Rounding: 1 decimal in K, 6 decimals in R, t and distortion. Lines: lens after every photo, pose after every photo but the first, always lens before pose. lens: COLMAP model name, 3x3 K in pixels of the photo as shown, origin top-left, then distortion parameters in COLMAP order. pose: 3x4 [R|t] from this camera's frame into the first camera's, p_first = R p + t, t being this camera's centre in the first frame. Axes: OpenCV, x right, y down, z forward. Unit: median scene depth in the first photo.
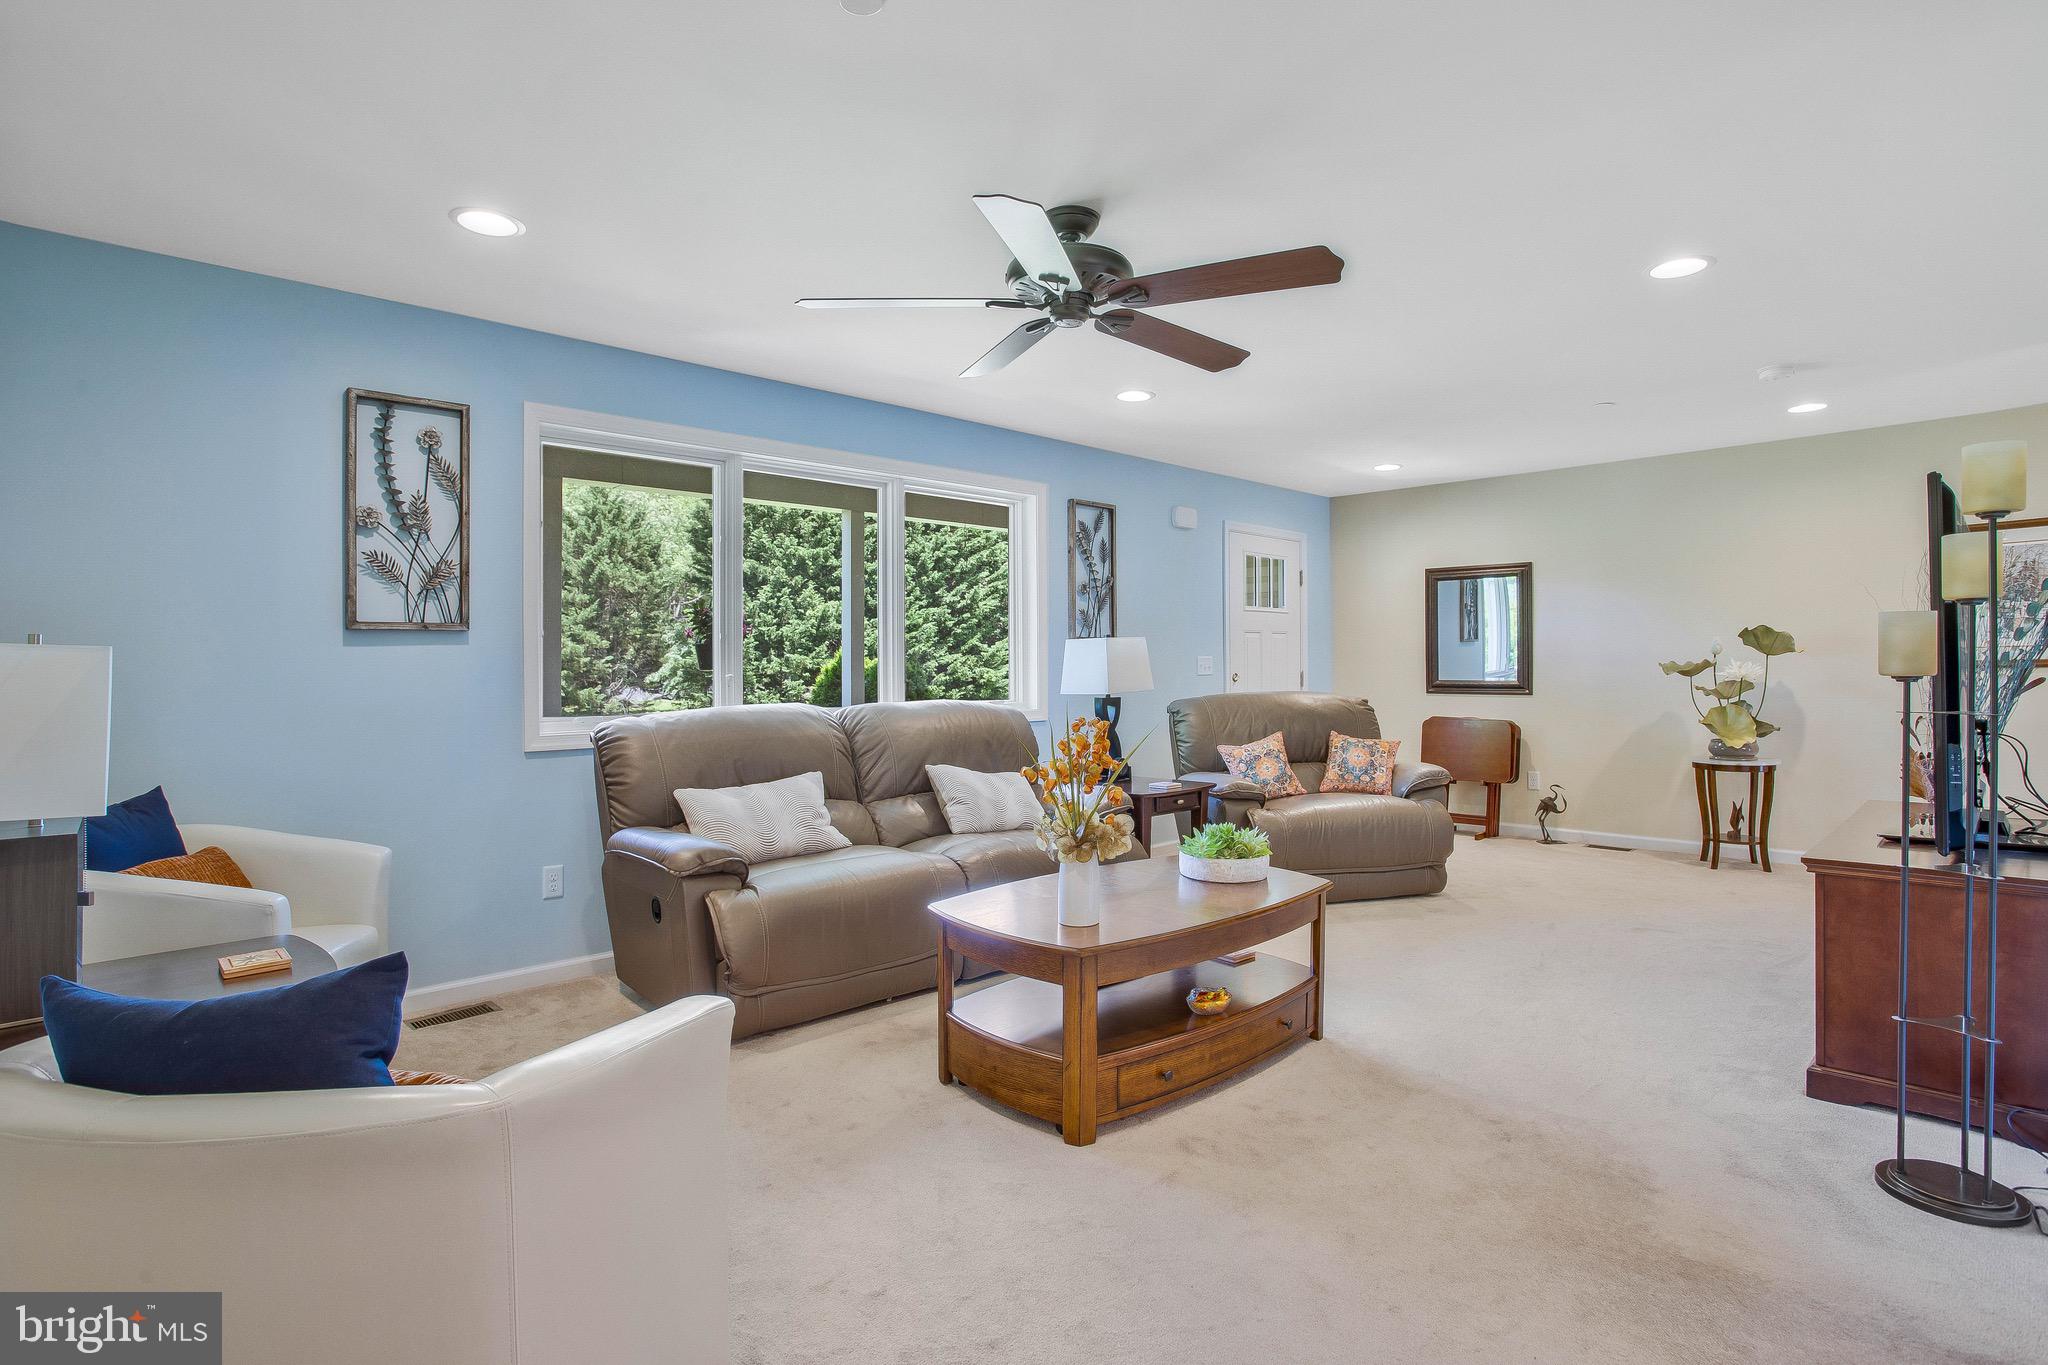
lens RADIAL K [[999.1, 0, 1052.2], [0, 999.1, 645.0], [0, 0, 1]] dist [-0.015420, 0.000234]
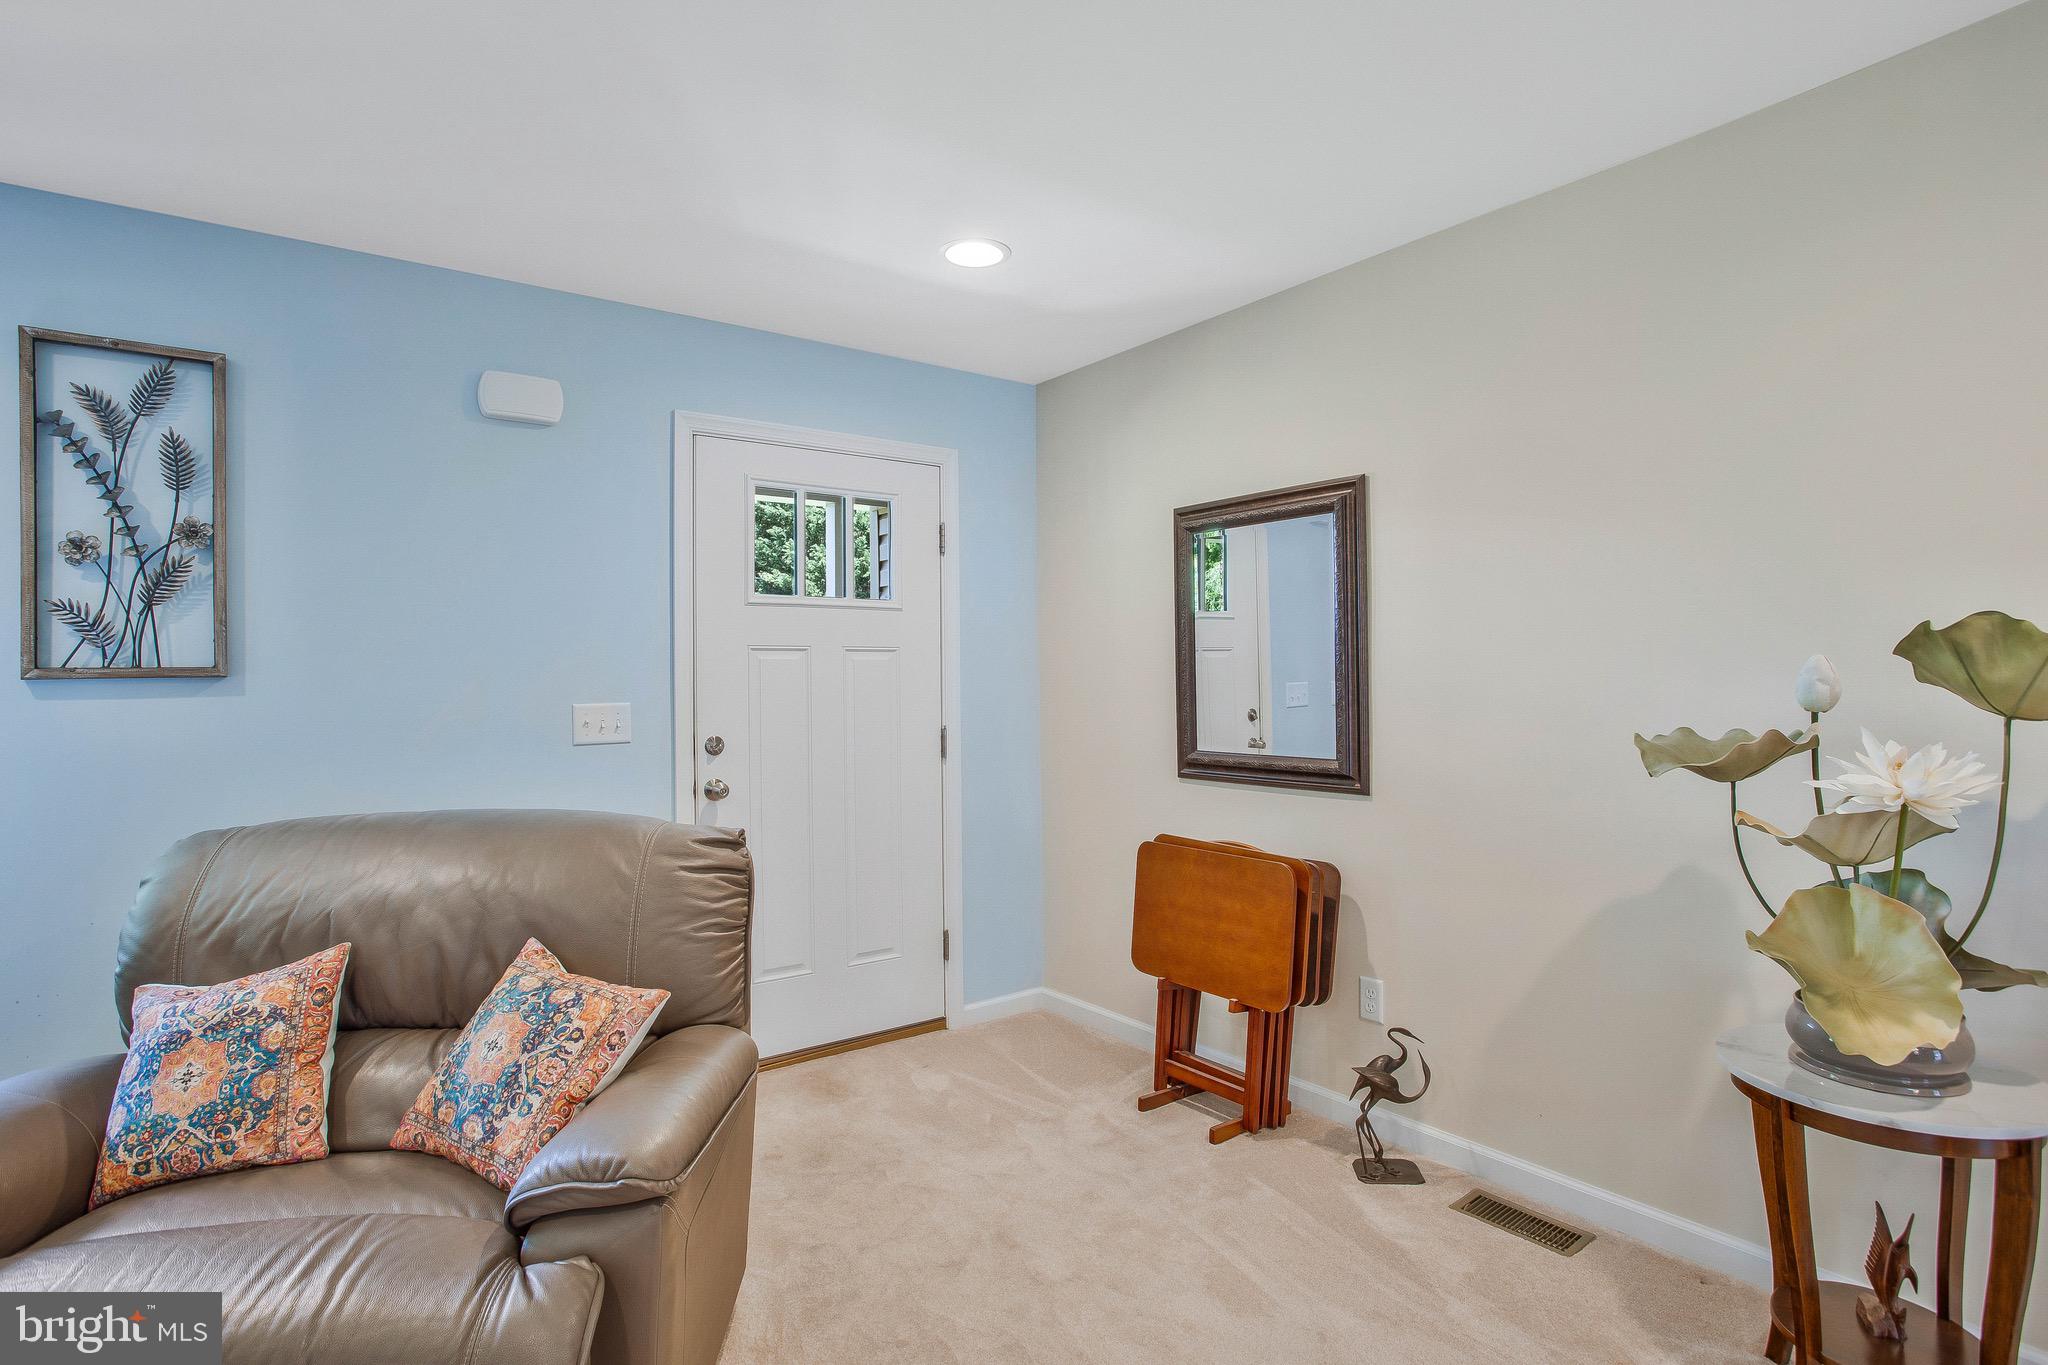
lens RADIAL K [[1009.5, 0, 1014.7], [0, 1009.5, 666.8], [0, 0, 1]] dist [-0.015693, 0.000549]
pose [[0.985650, -0.005696, -0.168705, 0.498732], [0.006617, 0.999966, 0.004897, -0.007733], [0.168671, -0.005943, 0.985654, 0.685800]]
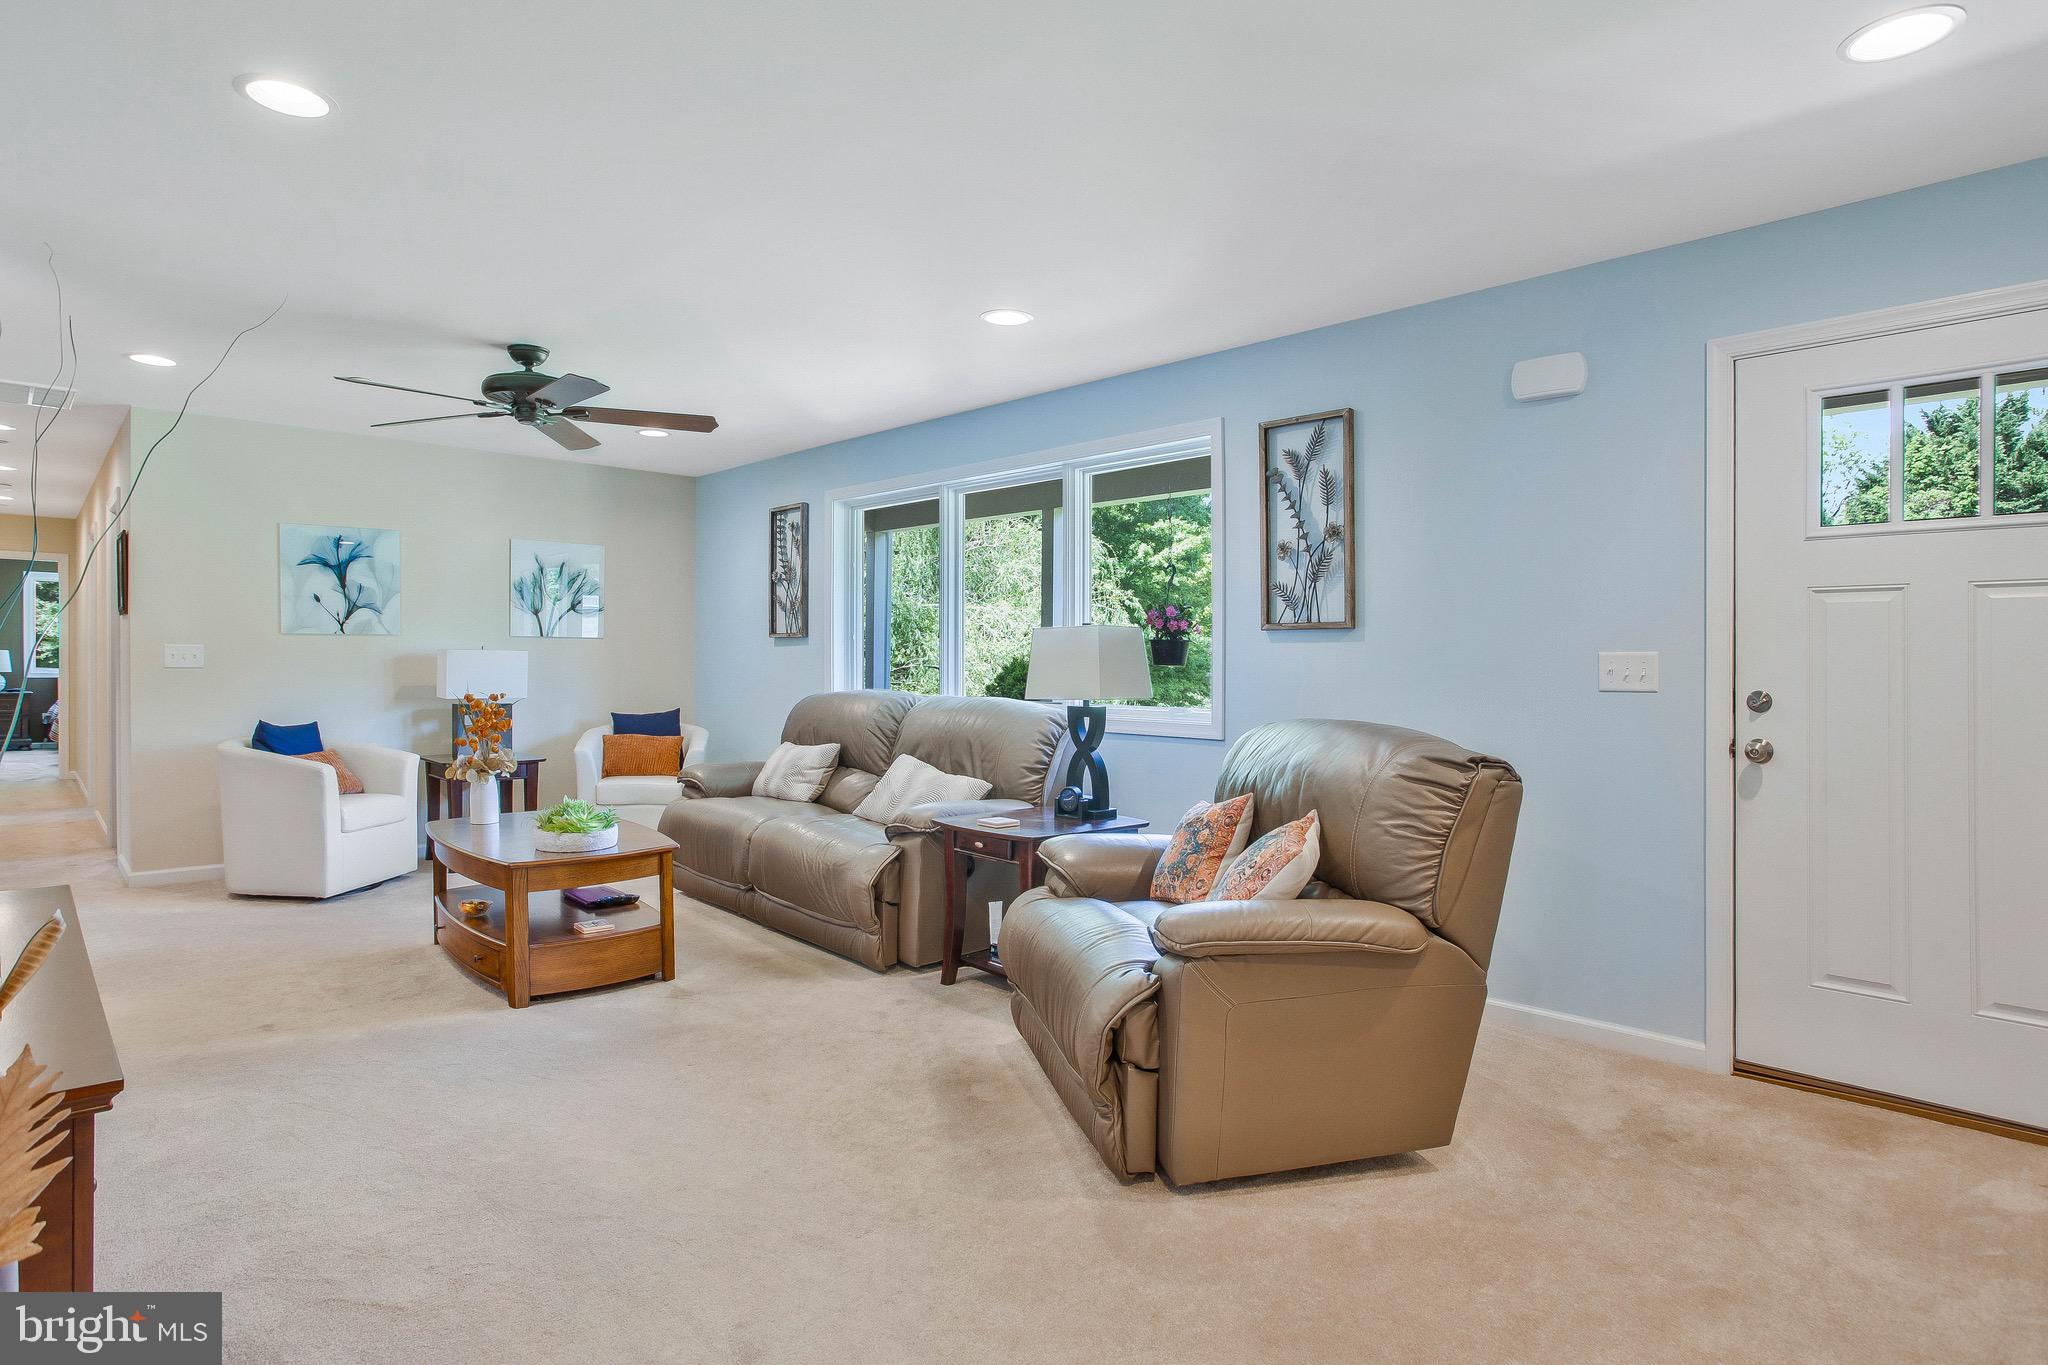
lens RADIAL K [[1036.3, 0, 1023.8], [0, 1036.3, 633.1], [0, 0, 1]] dist [-0.052039, 0.000074]
pose [[0.004038, -0.018864, -0.999814, 0.748957], [0.008451, 0.999787, -0.018829, 0.010868], [0.999956, -0.008373, 0.004196, 0.853336]]
